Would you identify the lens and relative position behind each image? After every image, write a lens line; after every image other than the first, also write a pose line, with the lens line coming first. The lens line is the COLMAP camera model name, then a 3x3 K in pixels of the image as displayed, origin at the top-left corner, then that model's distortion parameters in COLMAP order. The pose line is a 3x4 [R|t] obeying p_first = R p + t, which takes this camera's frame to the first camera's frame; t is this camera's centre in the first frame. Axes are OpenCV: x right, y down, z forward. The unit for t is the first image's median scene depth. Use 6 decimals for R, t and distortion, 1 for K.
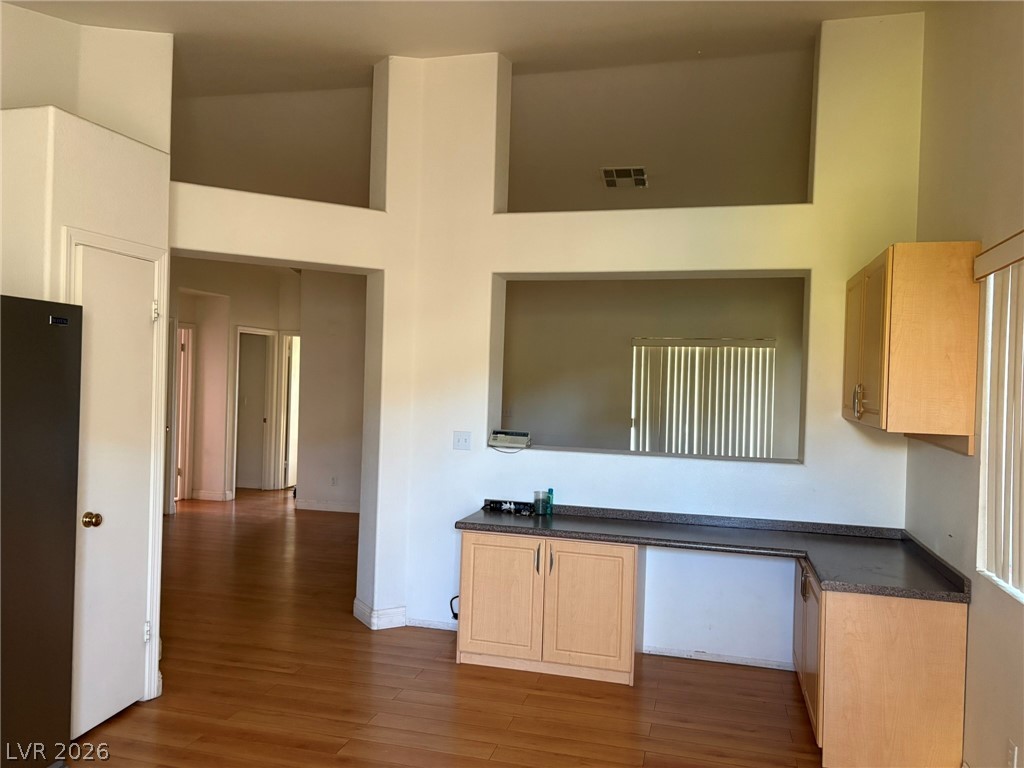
lens RADIAL K [[777.6, 0, 513.2], [0, 777.6, 381.9], [0, 0, 1]] dist [0.044594, -0.052497]
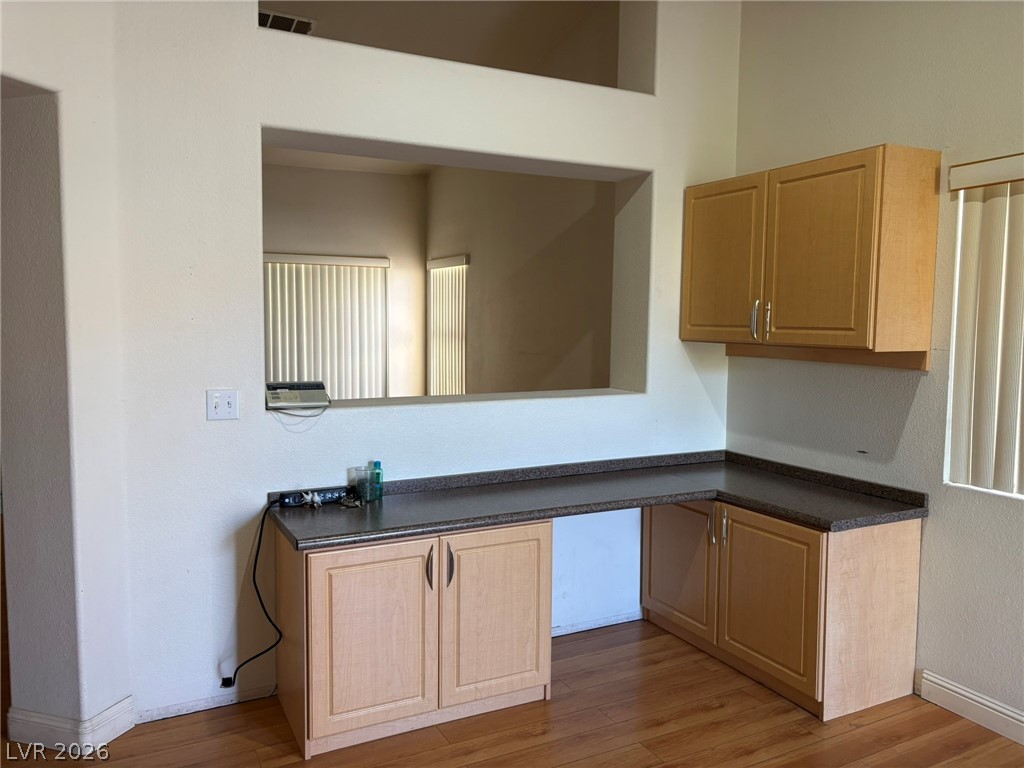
lens RADIAL K [[777.6, 0, 512.2], [0, 777.6, 379.9], [0, 0, 1]] dist [0.044594, -0.052497]
pose [[0.746109, -0.078420, 0.661190, -0.344956], [0.017051, 0.994965, 0.098766, -0.001135], [-0.665605, -0.062416, 0.743689, 0.450467]]
